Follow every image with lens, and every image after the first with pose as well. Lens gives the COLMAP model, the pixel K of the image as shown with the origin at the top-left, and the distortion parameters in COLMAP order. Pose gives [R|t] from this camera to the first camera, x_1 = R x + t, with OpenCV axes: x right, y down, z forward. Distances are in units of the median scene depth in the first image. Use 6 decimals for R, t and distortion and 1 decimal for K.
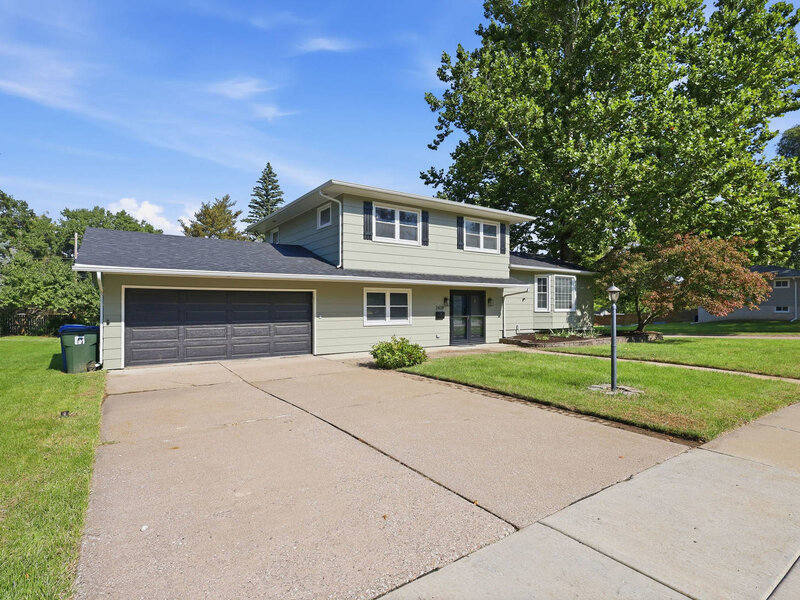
lens RADIAL K [[418.6, 0, 400.0], [0, 418.6, 300.0], [0, 0, 1]] dist [0.000850, 0.000682]
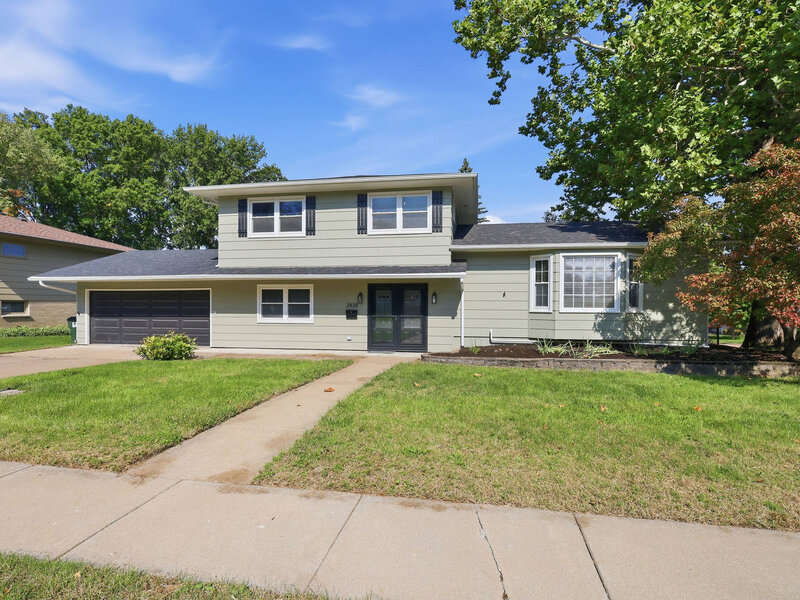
lens RADIAL K [[418.6, 0, 400.0], [0, 418.6, 300.0], [0, 0, 1]] dist [0.000850, 0.000682]
pose [[0.716308, -0.011193, -0.697695, 0.797225], [0.006409, 0.999935, -0.009462, 0.017430], [0.697755, 0.002306, 0.716333, 0.481838]]
